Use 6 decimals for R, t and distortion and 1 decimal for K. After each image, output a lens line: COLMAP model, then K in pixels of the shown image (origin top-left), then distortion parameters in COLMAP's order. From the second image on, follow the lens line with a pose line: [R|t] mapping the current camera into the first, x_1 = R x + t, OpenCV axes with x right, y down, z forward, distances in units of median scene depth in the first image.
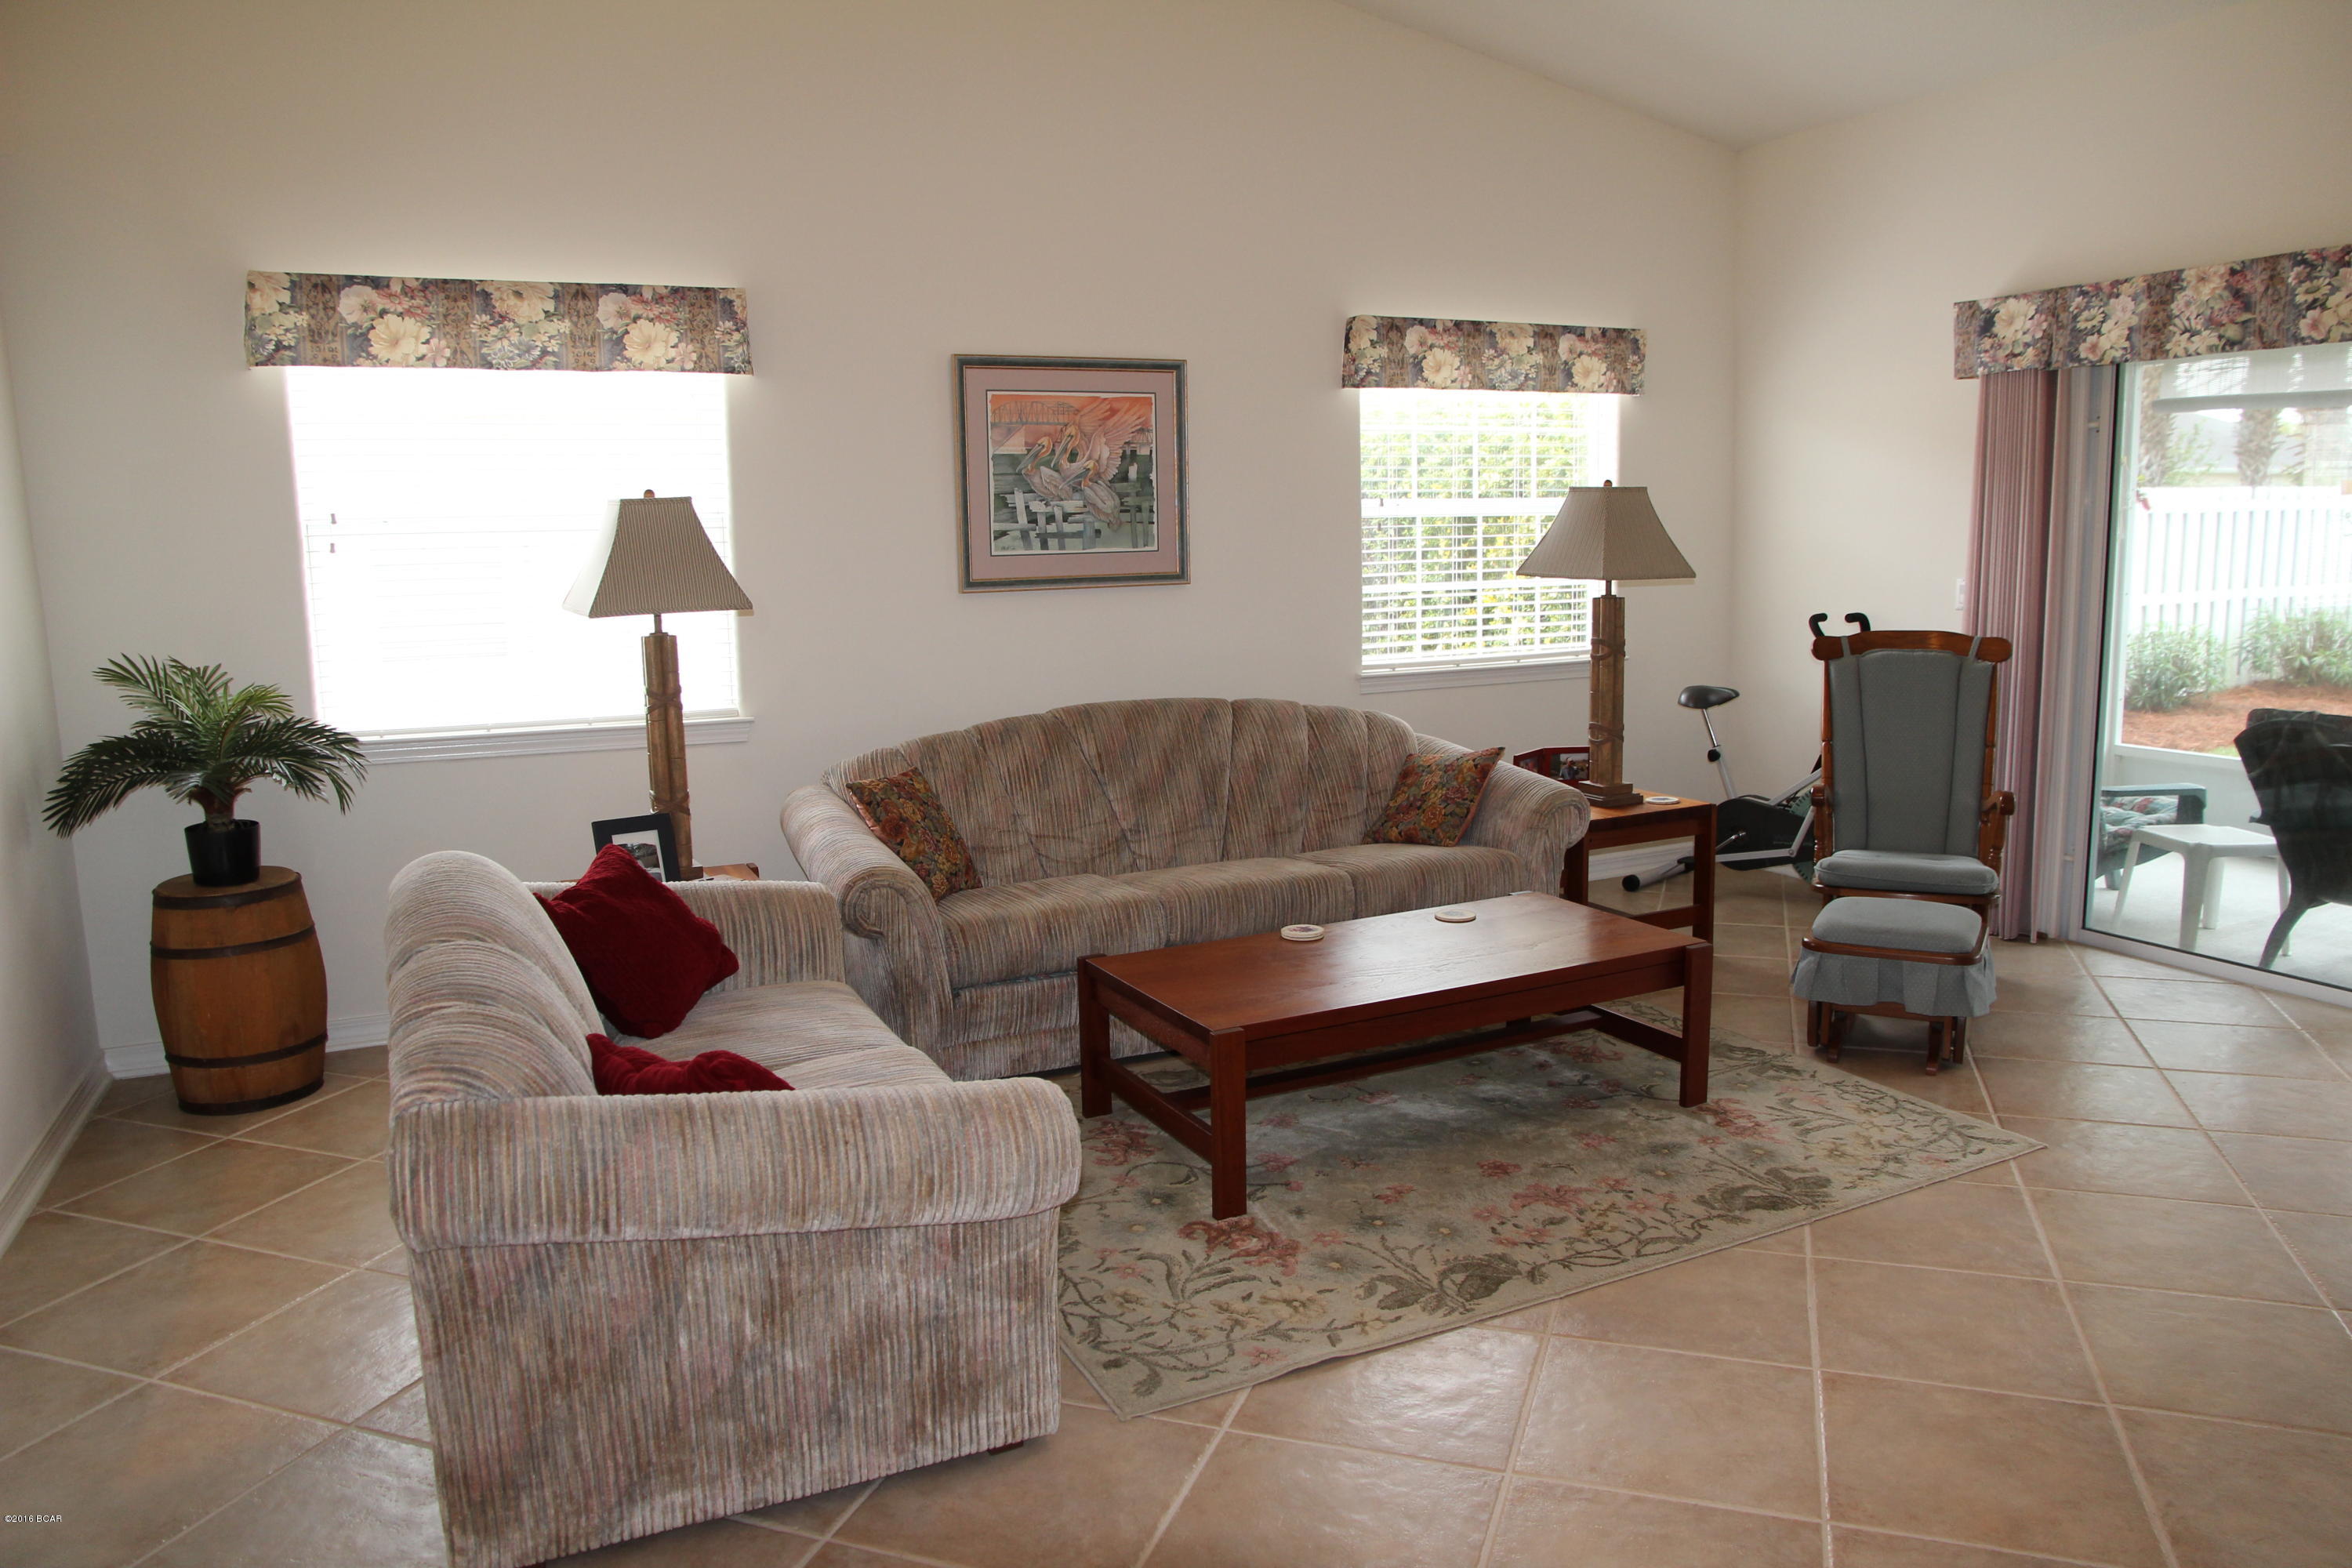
lens RADIAL K [[1625.0, 0, 1203.5], [0, 1625.0, 782.2], [0, 0, 1]] dist [-0.118124, 0.090207]
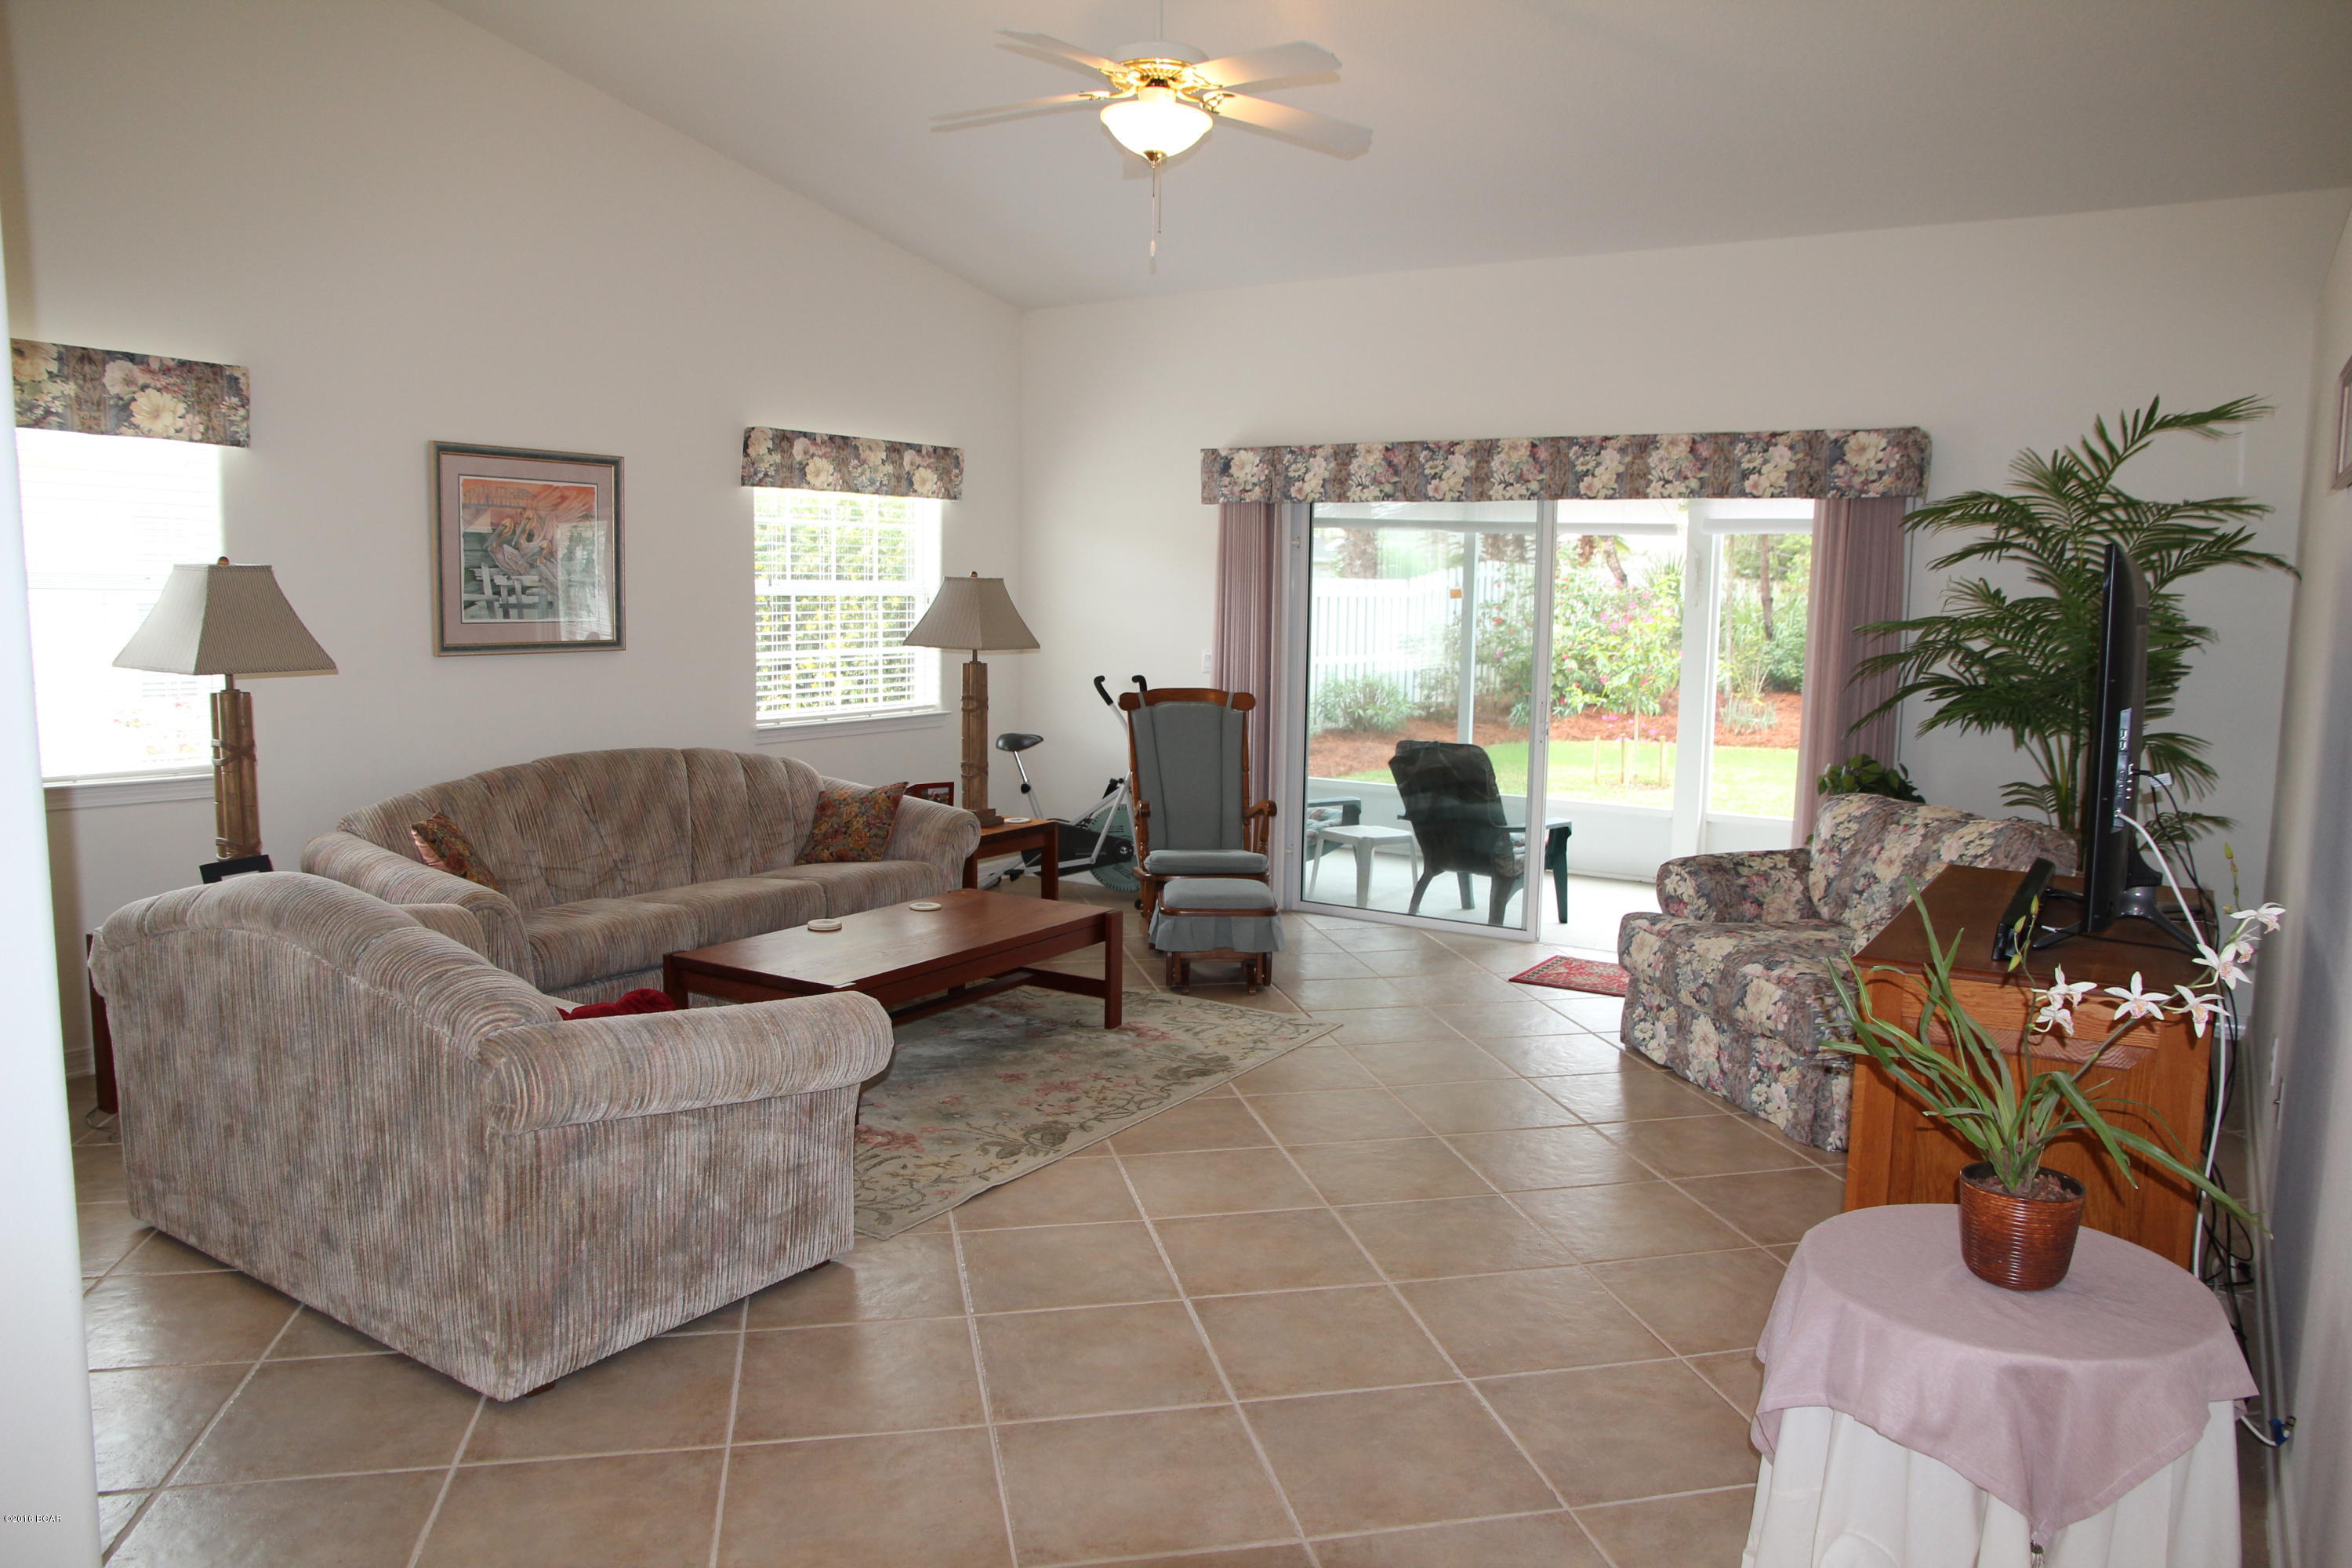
lens RADIAL K [[1625.0, 0, 1203.5], [0, 1625.0, 782.2], [0, 0, 1]] dist [-0.118124, 0.090207]
pose [[0.853734, -0.027661, 0.519974, -0.276632], [0.048651, 0.998457, -0.026764, 0.023899], [-0.518431, 0.048147, 0.853763, -0.196402]]
